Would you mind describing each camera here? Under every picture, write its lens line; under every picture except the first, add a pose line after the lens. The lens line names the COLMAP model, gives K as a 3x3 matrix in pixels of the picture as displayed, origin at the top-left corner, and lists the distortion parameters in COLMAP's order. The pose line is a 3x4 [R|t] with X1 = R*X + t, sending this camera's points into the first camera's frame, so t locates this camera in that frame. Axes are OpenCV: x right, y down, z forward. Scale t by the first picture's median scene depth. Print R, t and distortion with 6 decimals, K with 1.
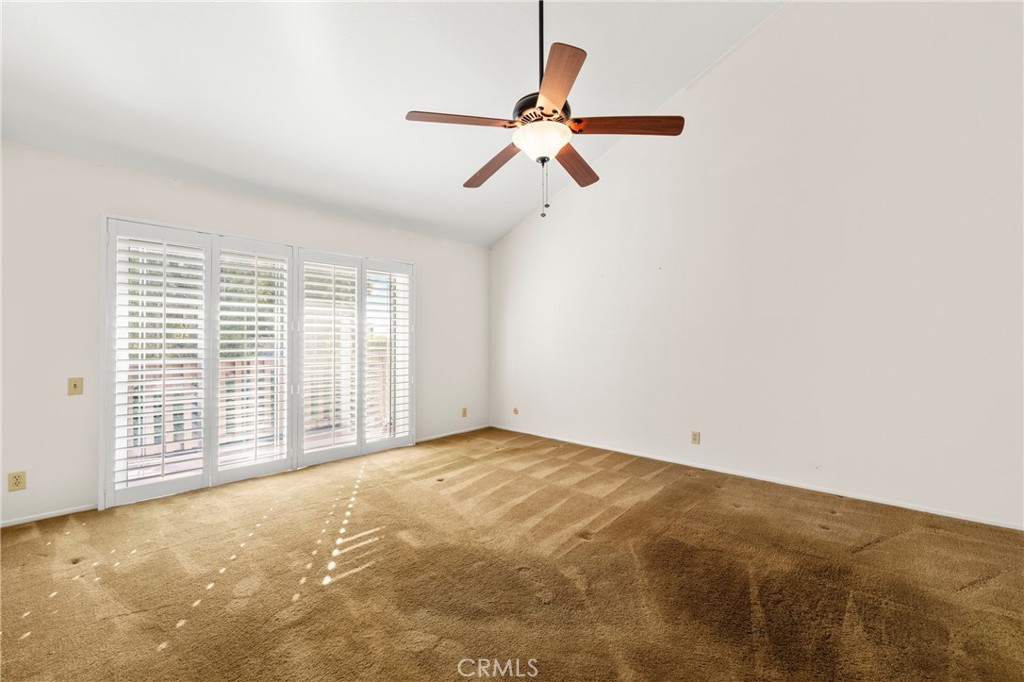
lens RADIAL K [[415.4, 0, 510.6], [0, 415.4, 342.6], [0, 0, 1]] dist [-0.000723, -0.000160]
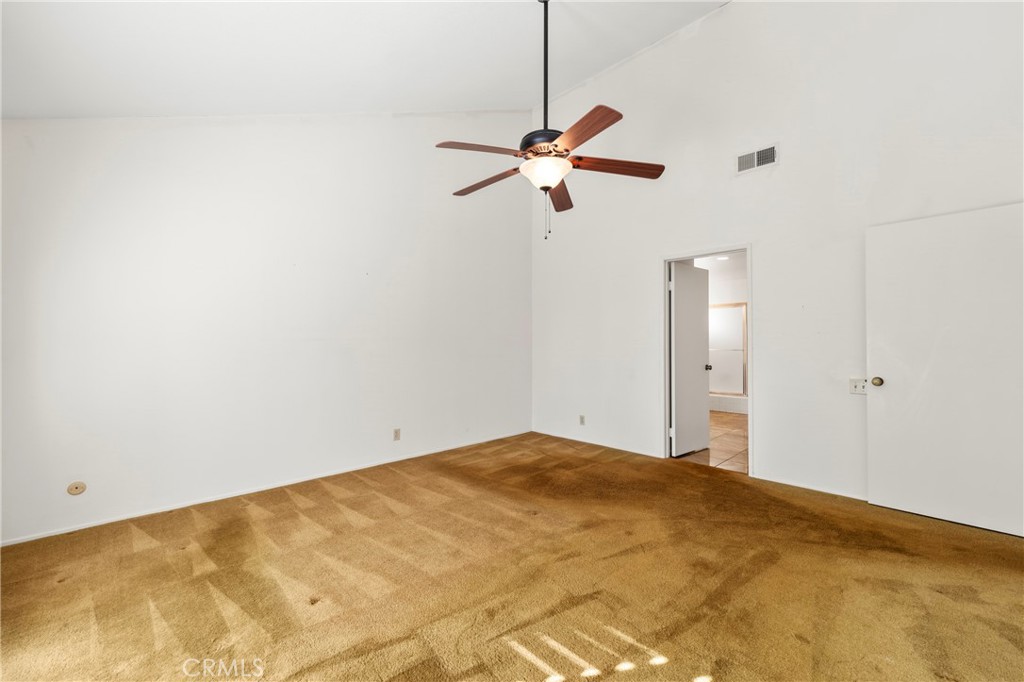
lens RADIAL K [[415.4, 0, 511.8], [0, 415.4, 342.2], [0, 0, 1]] dist [-0.000723, -0.000160]
pose [[0.029936, 0.008791, 0.999513, -0.690567], [-0.008559, 0.999927, -0.008539, -0.010435], [-0.999515, -0.008299, 0.030009, 0.699872]]
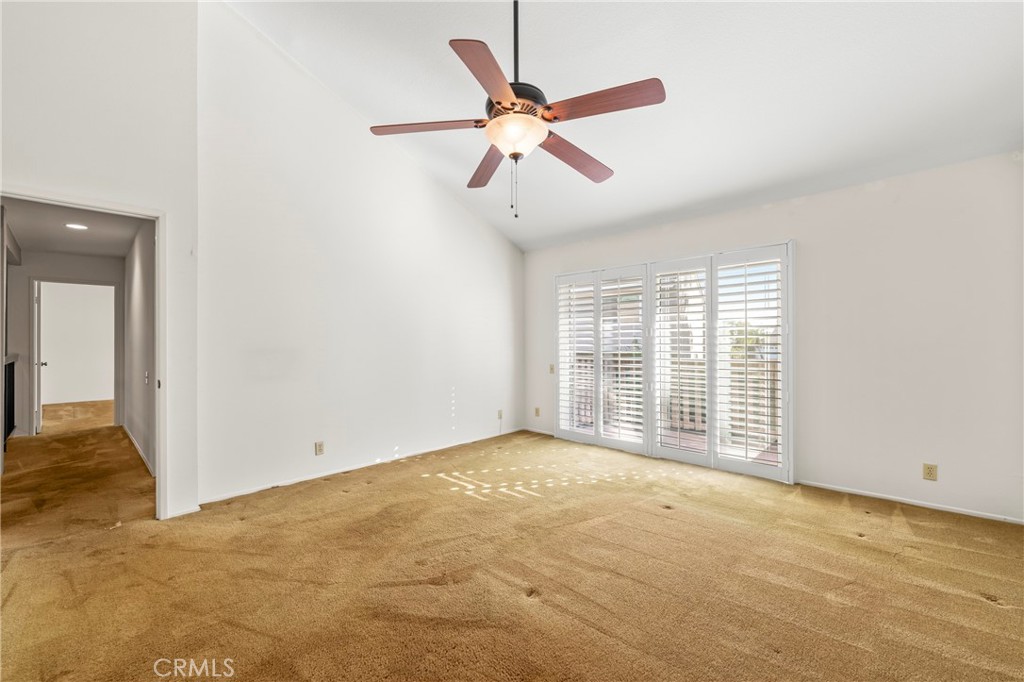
lens RADIAL K [[415.4, 0, 510.9], [0, 415.4, 341.2], [0, 0, 1]] dist [-0.000723, -0.000160]
pose [[-0.007246, 0.000156, -0.999974, 0.675404], [0.005273, 0.999986, 0.000118, -0.017481], [0.999960, -0.005272, -0.007247, 0.656287]]
